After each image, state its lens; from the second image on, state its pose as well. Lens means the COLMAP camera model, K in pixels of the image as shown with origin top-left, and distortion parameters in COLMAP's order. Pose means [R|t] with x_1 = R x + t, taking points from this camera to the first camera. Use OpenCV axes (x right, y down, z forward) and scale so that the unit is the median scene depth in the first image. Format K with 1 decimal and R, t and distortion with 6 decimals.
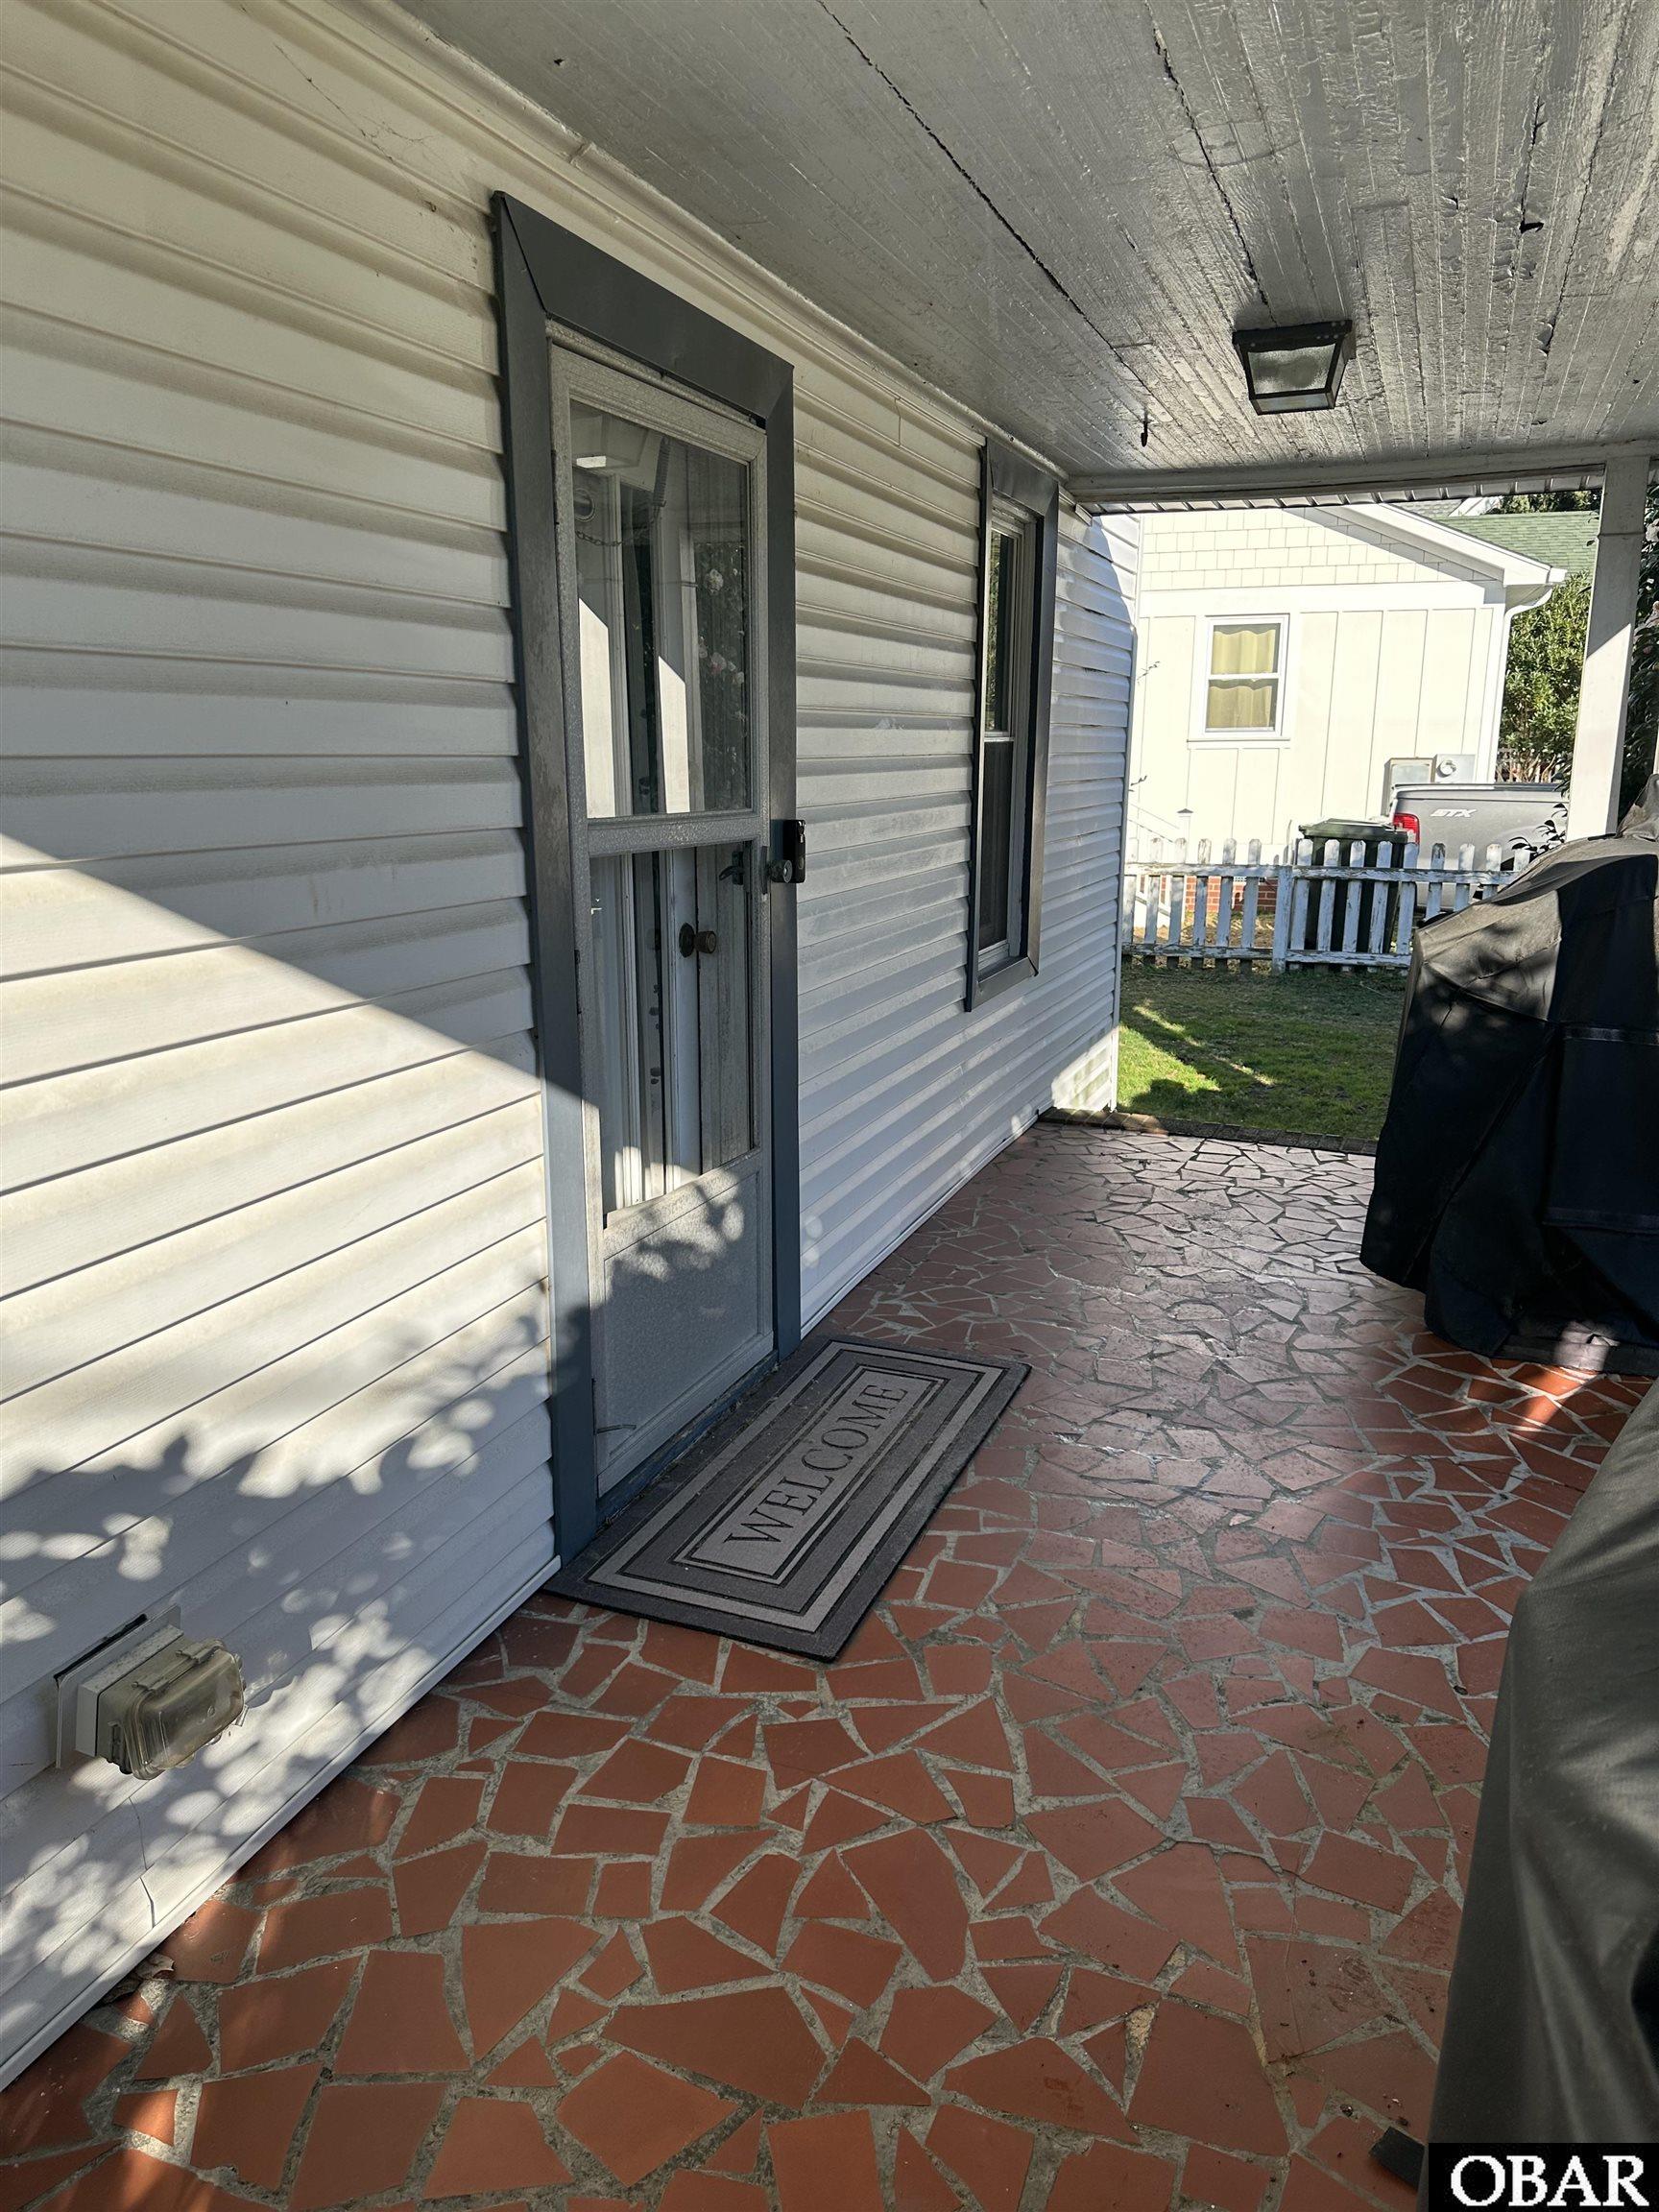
lens RADIAL K [[1471.9, 0, 816.3], [0, 1471.9, 1107.3], [0, 0, 1]] dist [0.009840, -0.000989]
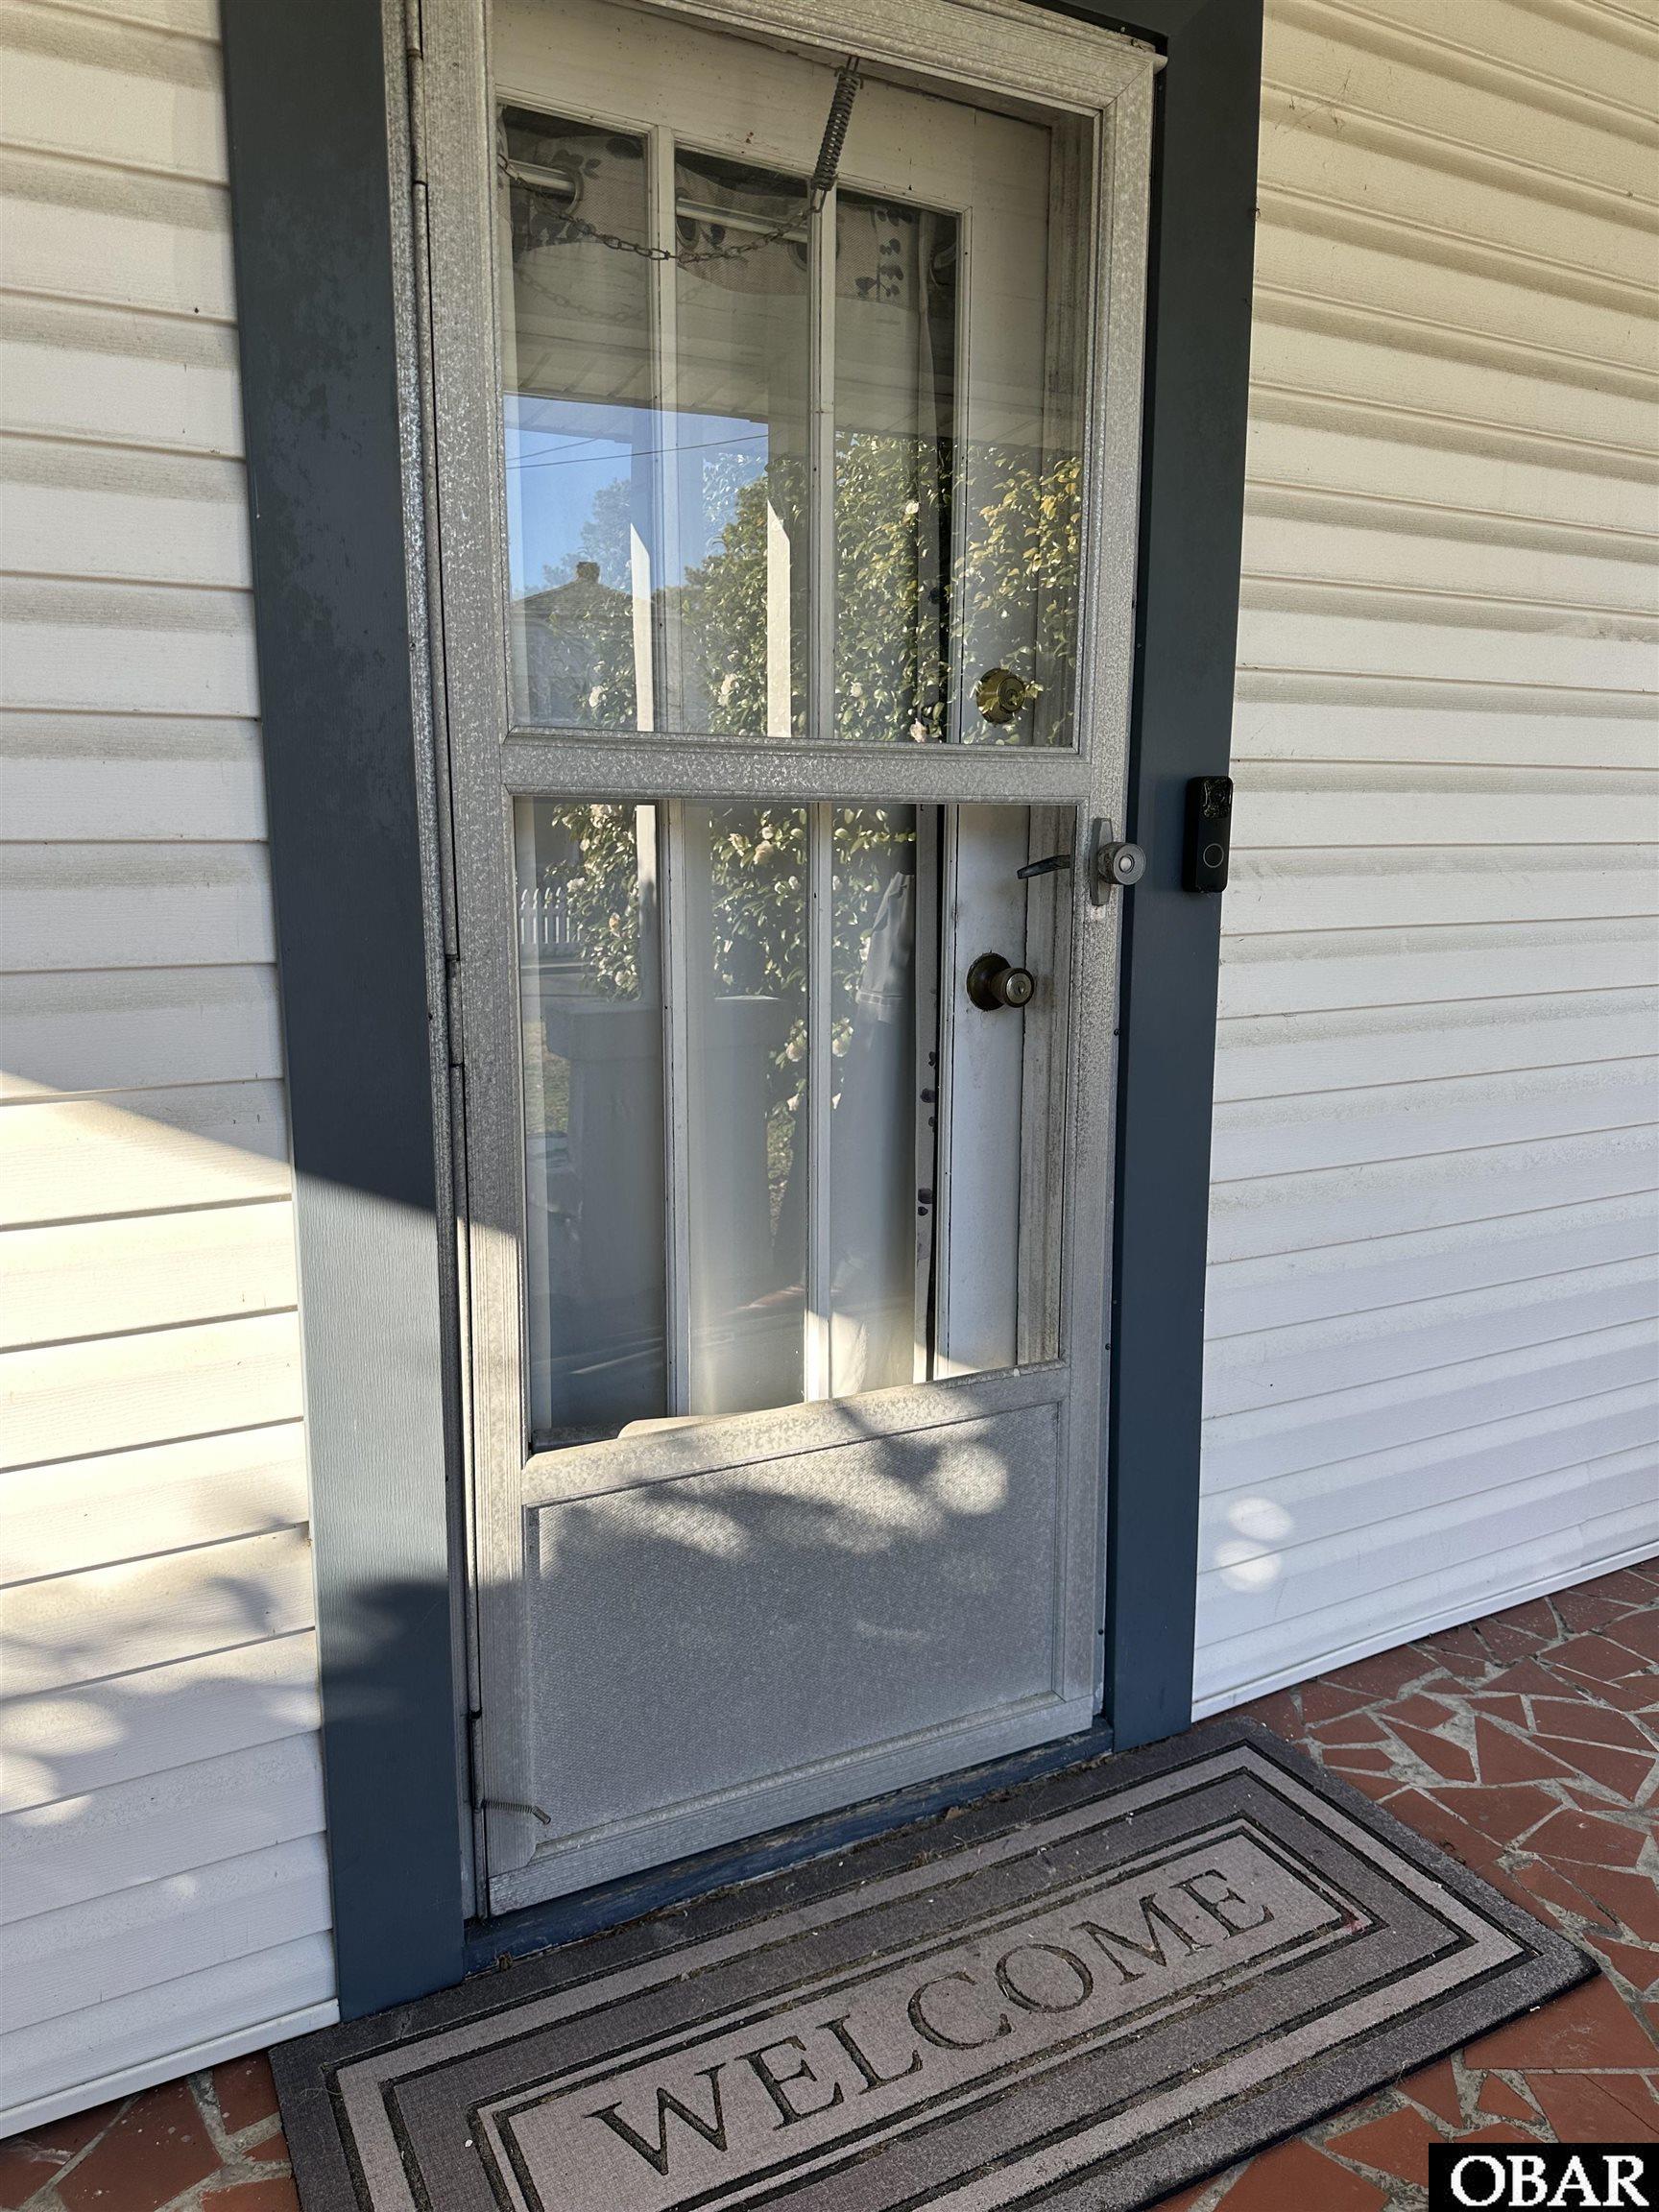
lens RADIAL K [[1555.4, 0, 836.4], [0, 1555.4, 1093.9], [0, 0, 1]] dist [0.053765, -0.034934]
pose [[0.771821, 0.093501, -0.628928, 0.275601], [-0.139110, 0.989997, -0.023535, -0.048657], [0.620437, 0.105655, 0.777107, 0.515432]]
